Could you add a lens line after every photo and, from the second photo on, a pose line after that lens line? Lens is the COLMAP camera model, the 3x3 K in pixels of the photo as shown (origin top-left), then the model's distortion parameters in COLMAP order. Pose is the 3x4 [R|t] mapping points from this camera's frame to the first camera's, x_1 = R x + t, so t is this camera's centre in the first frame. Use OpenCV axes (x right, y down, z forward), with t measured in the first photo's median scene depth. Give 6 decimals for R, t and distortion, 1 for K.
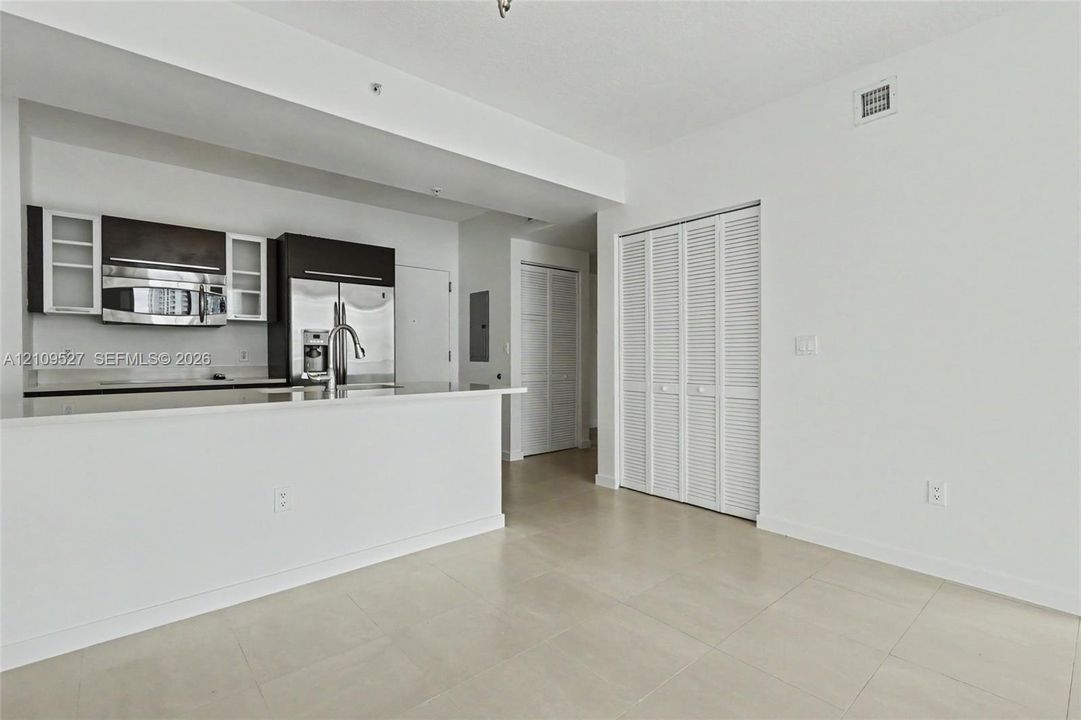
lens RADIAL K [[493.9, 0, 542.9], [0, 493.9, 357.3], [0, 0, 1]] dist [0.002616, 0.000266]
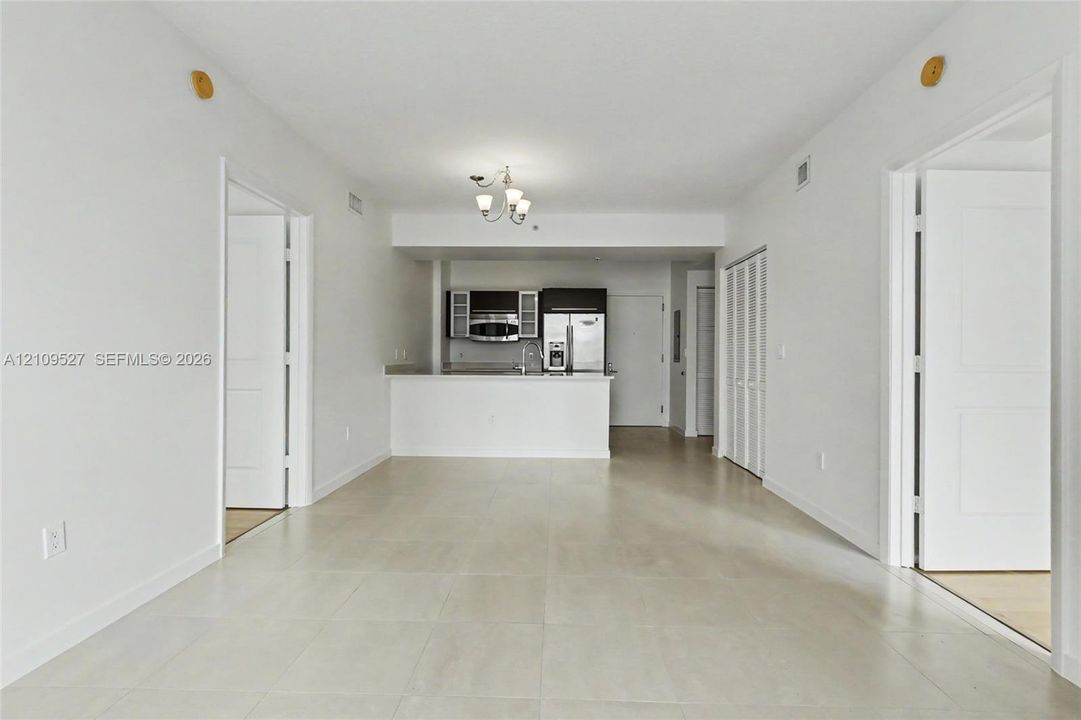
lens RADIAL K [[493.9, 0, 542.9], [0, 493.9, 357.3], [0, 0, 1]] dist [0.002616, 0.000266]
pose [[0.736173, 0.007834, -0.676748, 0.722432], [-0.011087, 0.999938, -0.000486, -0.000862], [0.676703, 0.007861, 0.736214, -0.330319]]
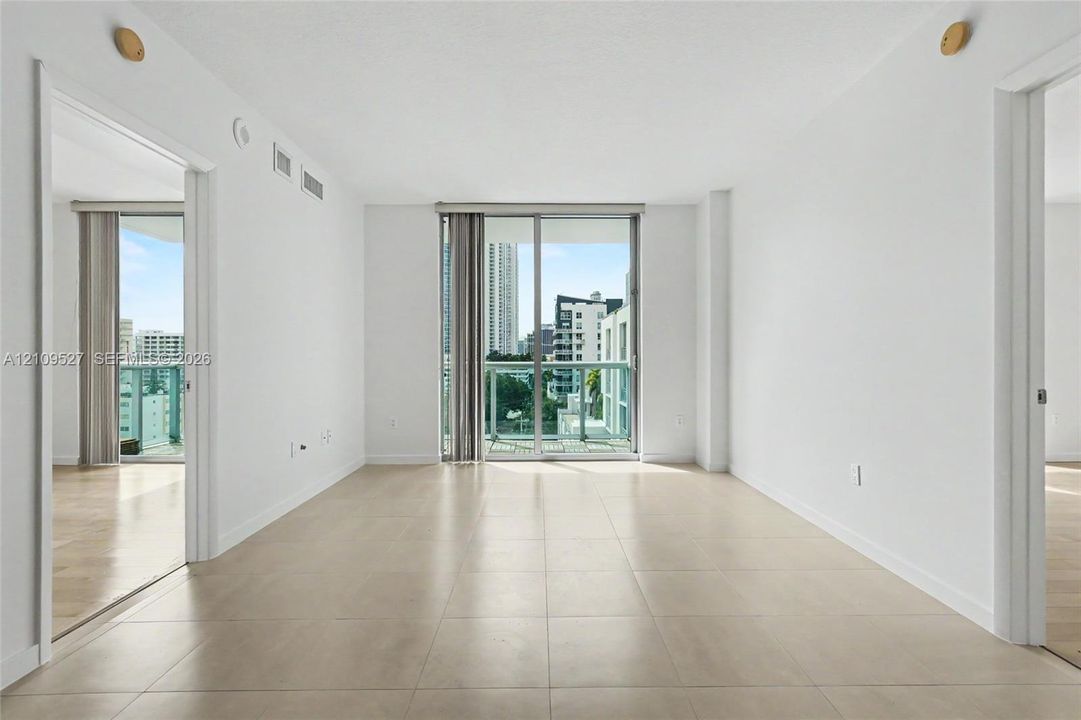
lens RADIAL K [[493.9, 0, 542.9], [0, 493.9, 357.3], [0, 0, 1]] dist [0.002616, 0.000266]
pose [[-0.761010, 0.001915, 0.648738, -0.039567], [0.005159, 0.999982, 0.003101, -0.002894], [-0.648720, 0.005706, -0.761006, 0.546667]]
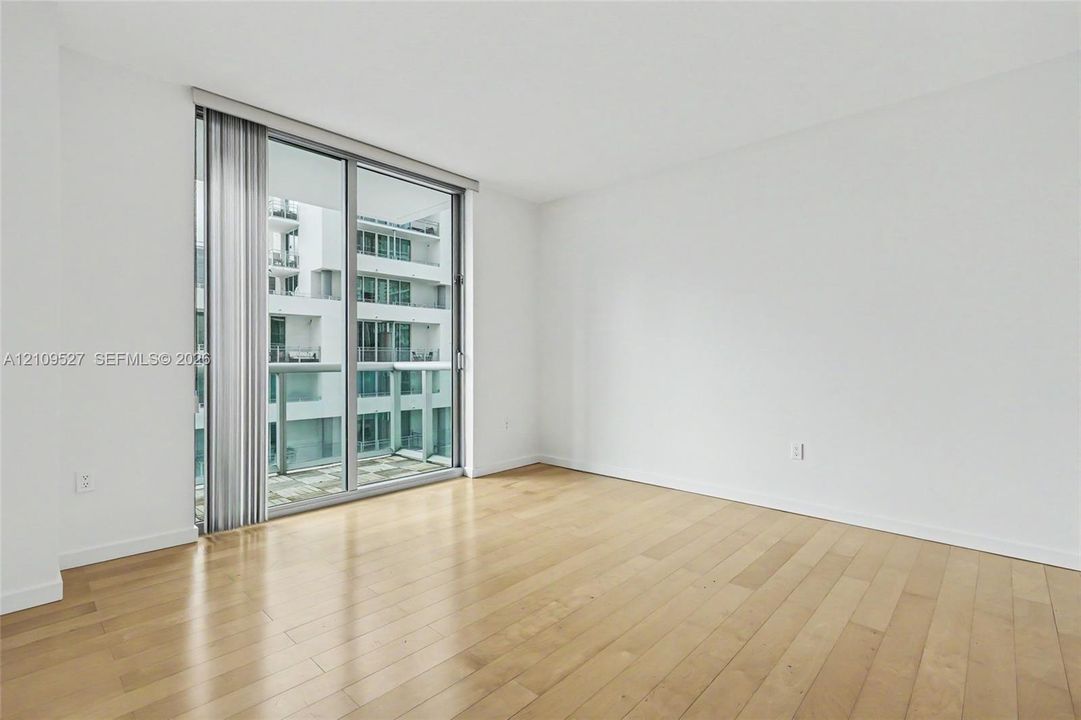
lens RADIAL K [[493.9, 0, 542.9], [0, 493.9, 357.3], [0, 0, 1]] dist [0.002616, 0.000266]
pose [[-0.994905, 0.003032, -0.100772, 0.565231], [0.002812, 0.999993, 0.002322, 0.003607], [0.100778, 0.002027, -0.994907, 0.525760]]
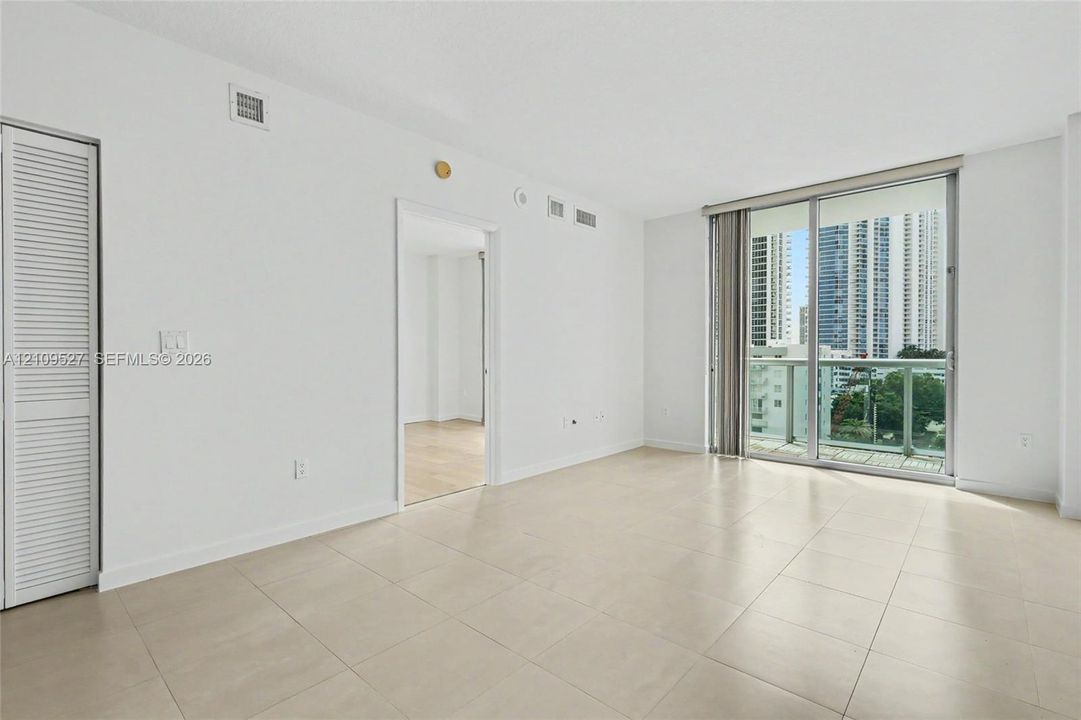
lens RADIAL K [[493.9, 0, 542.9], [0, 493.9, 357.3], [0, 0, 1]] dist [0.002616, 0.000266]
pose [[-0.127430, -0.007430, 0.991820, -0.292400], [0.004080, 0.999960, 0.008015, -0.002182], [-0.991839, 0.005068, -0.127395, 0.355756]]
